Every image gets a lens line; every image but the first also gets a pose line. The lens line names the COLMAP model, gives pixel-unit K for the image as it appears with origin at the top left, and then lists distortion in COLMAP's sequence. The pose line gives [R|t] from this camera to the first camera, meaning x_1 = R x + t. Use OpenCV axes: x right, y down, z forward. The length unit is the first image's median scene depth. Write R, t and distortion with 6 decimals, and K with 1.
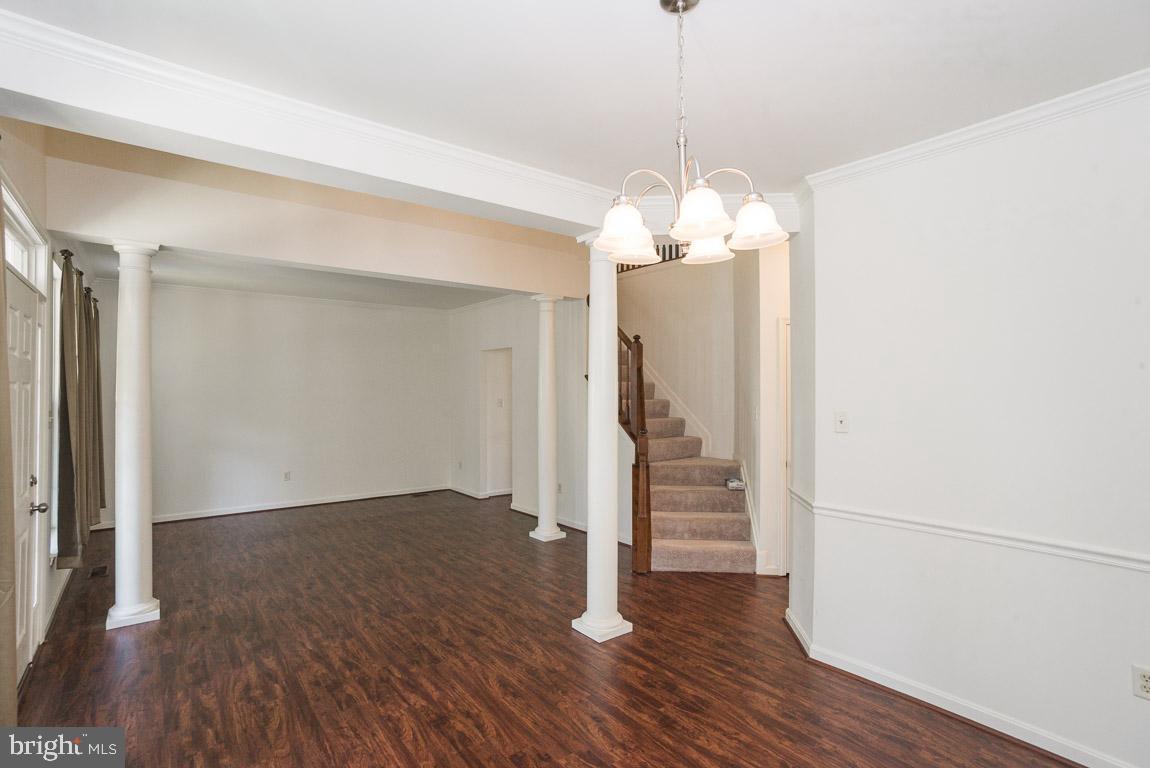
lens RADIAL K [[556.7, 0, 569.8], [0, 556.7, 386.0], [0, 0, 1]] dist [-0.017881, 0.000545]
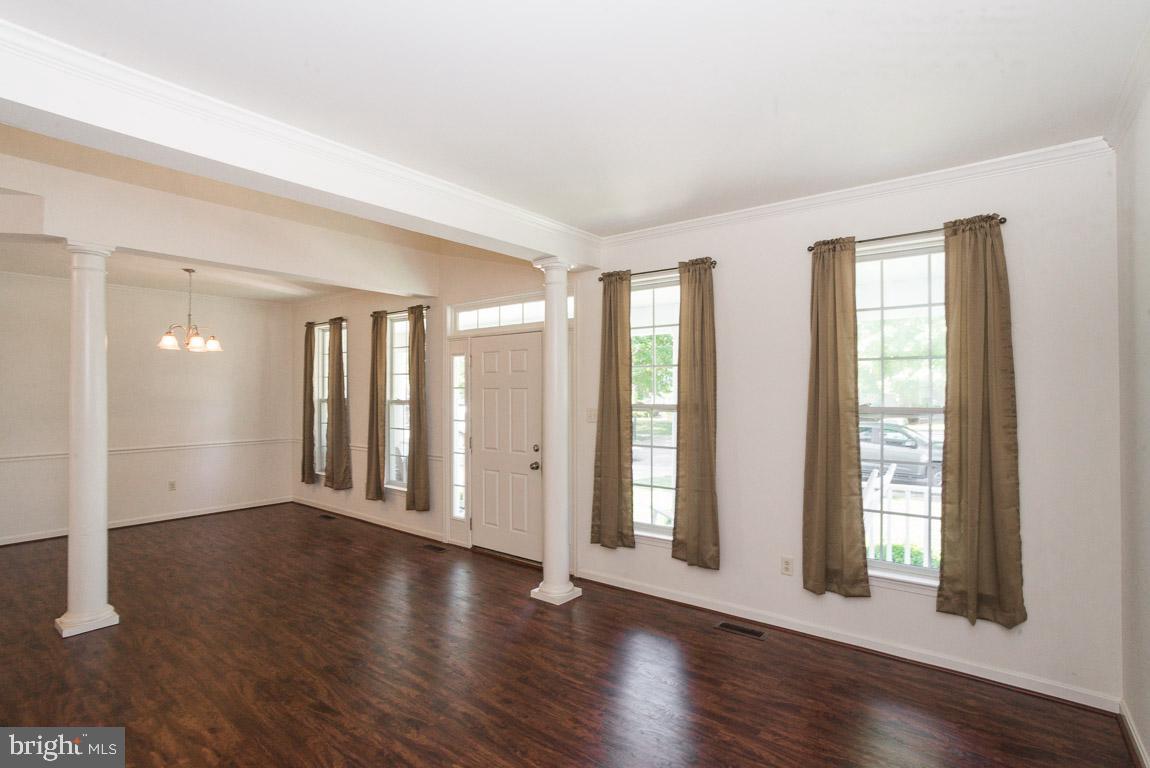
lens RADIAL K [[556.7, 0, 569.8], [0, 556.7, 386.0], [0, 0, 1]] dist [-0.017881, 0.000545]
pose [[-0.973336, 0.005047, -0.229329, -0.569010], [0.011897, 0.999523, -0.028499, 0.029568], [0.229076, -0.030467, -0.972932, 2.156975]]
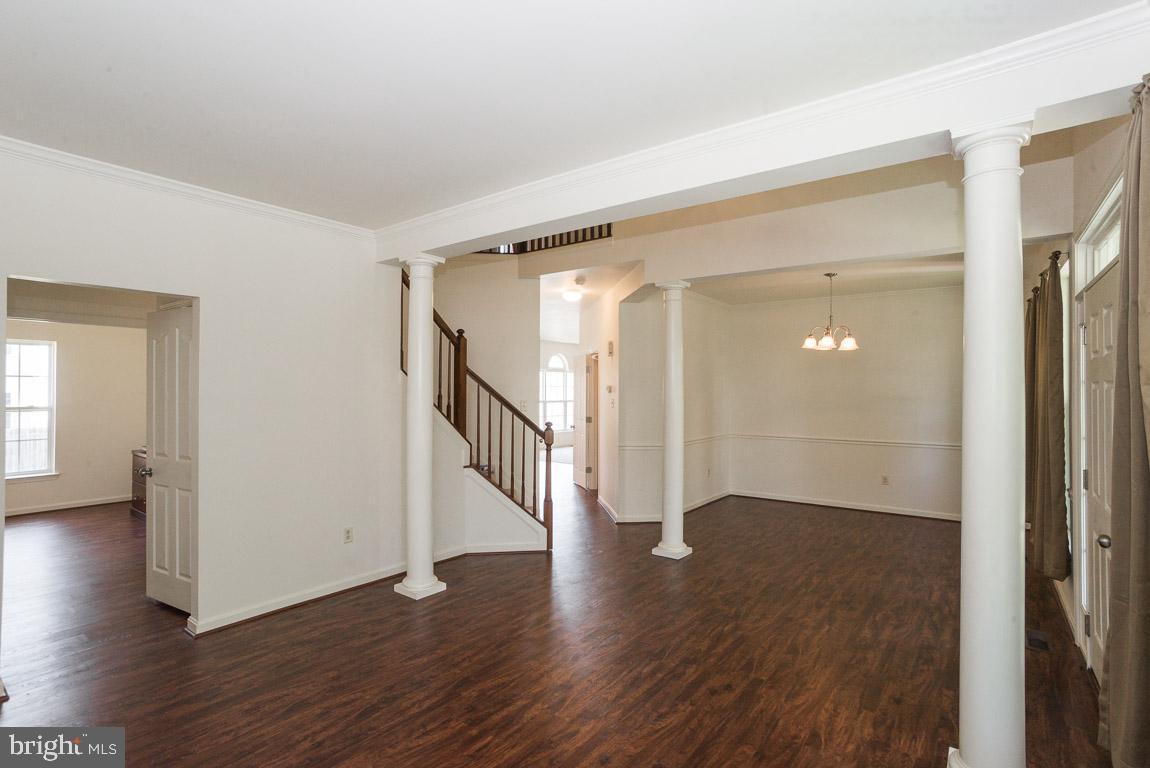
lens RADIAL K [[556.7, 0, 569.8], [0, 556.7, 386.0], [0, 0, 1]] dist [-0.017881, 0.000545]
pose [[-0.267478, 0.009764, 0.963514, -1.250448], [-0.020234, 0.999671, -0.015748, 0.022887], [-0.963351, -0.023708, -0.267193, 1.611047]]
